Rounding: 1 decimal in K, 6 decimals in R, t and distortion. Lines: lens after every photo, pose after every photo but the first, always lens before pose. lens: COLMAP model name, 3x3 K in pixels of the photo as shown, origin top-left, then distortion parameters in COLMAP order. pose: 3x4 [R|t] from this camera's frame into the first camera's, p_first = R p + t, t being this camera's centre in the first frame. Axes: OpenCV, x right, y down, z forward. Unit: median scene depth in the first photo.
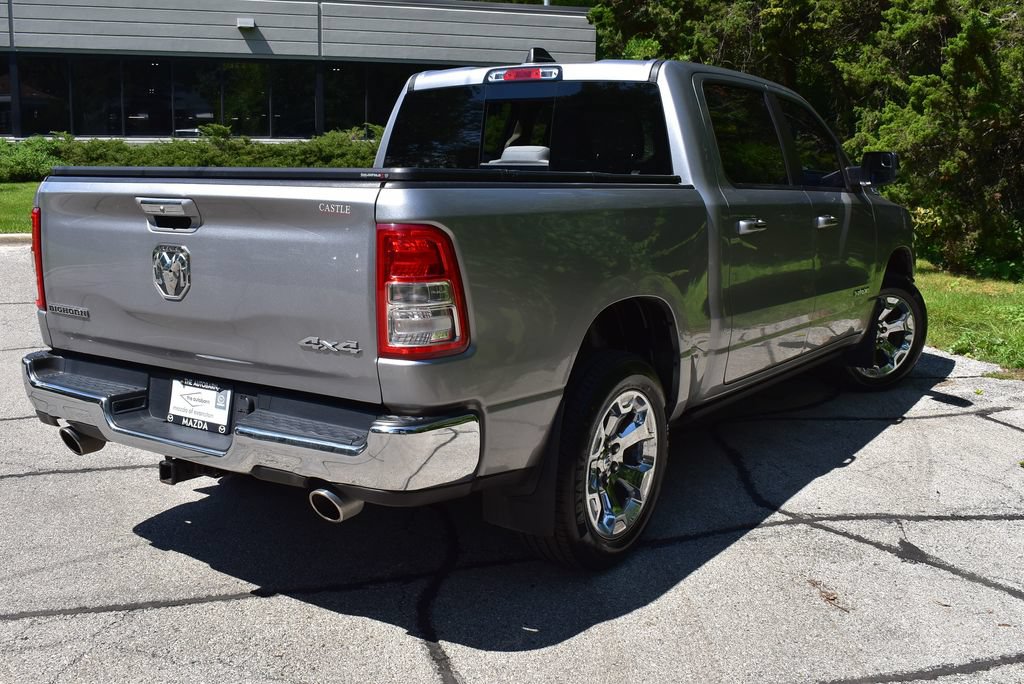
lens RADIAL K [[1065.1, 0, 512.0], [0, 1065.1, 342.0], [0, 0, 1]] dist [-0.058244, -0.014828]
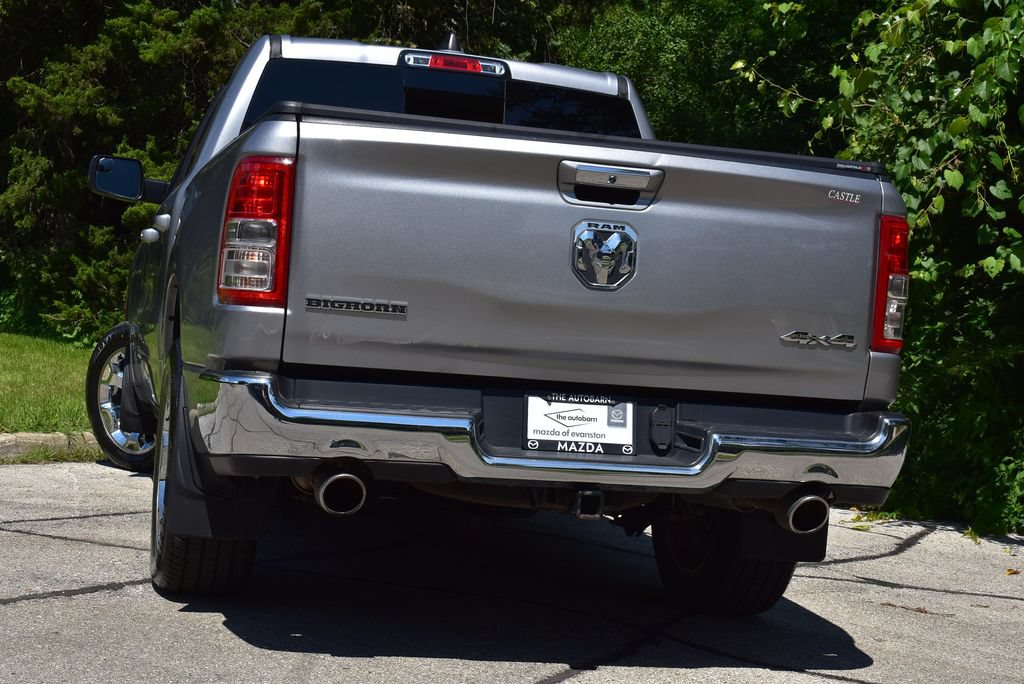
lens RADIAL K [[1683.2, 0, 509.8], [0, 1683.2, 378.2], [0, 0, 1]] dist [-0.036078, 0.011030]
pose [[0.663436, 0.013035, 0.748120, -1.000714], [0.055539, 0.996232, -0.066611, 0.082902], [-0.746169, 0.085742, 0.660212, 0.149456]]
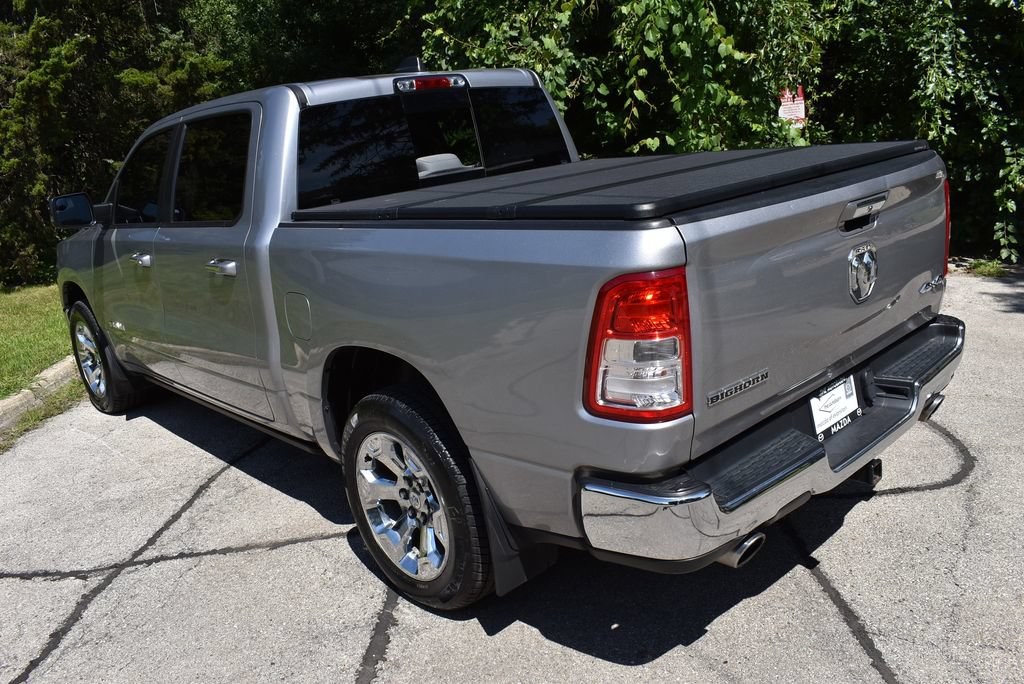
lens RADIAL K [[830.1, 0, 512.0], [0, 830.1, 342.0], [0, 0, 1]] dist [-0.076885, 0.001215]
pose [[0.235854, -0.288130, 0.928092, -0.821909], [0.263060, 0.938308, 0.224450, -0.192832], [-0.935506, 0.191207, 0.297099, 0.810428]]
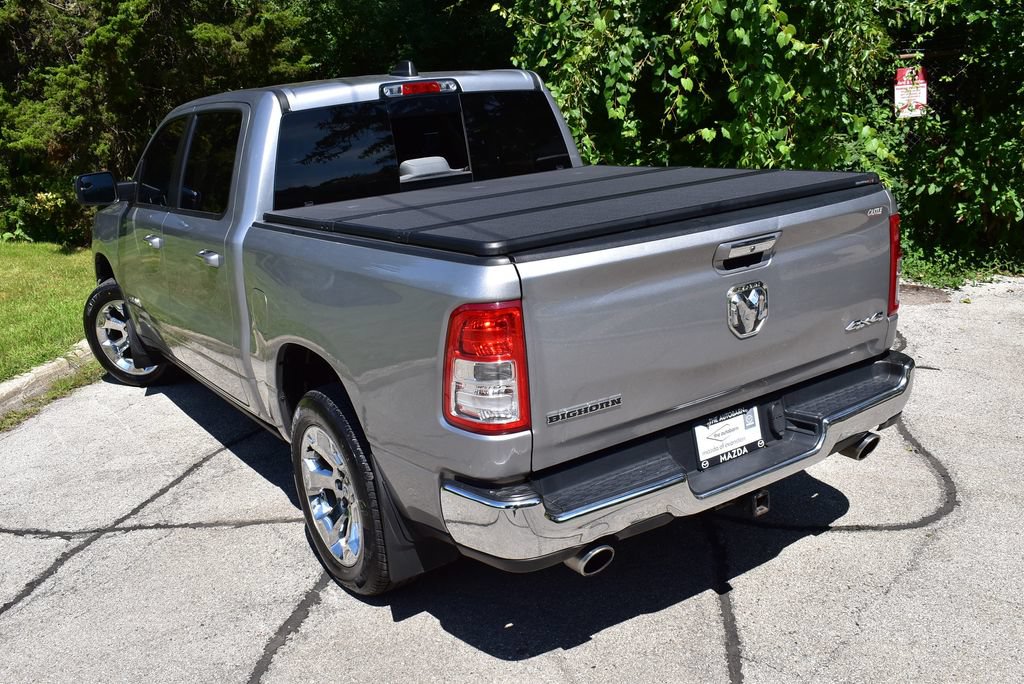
lens RADIAL K [[963.8, 0, 512.0], [0, 963.8, 342.0], [0, 0, 1]] dist [-0.059160, -0.015745]
pose [[0.383687, -0.280563, 0.879812, -0.899692], [0.232633, 0.951371, 0.201931, -0.201824], [-0.893681, 0.127195, 0.430297, 0.605031]]
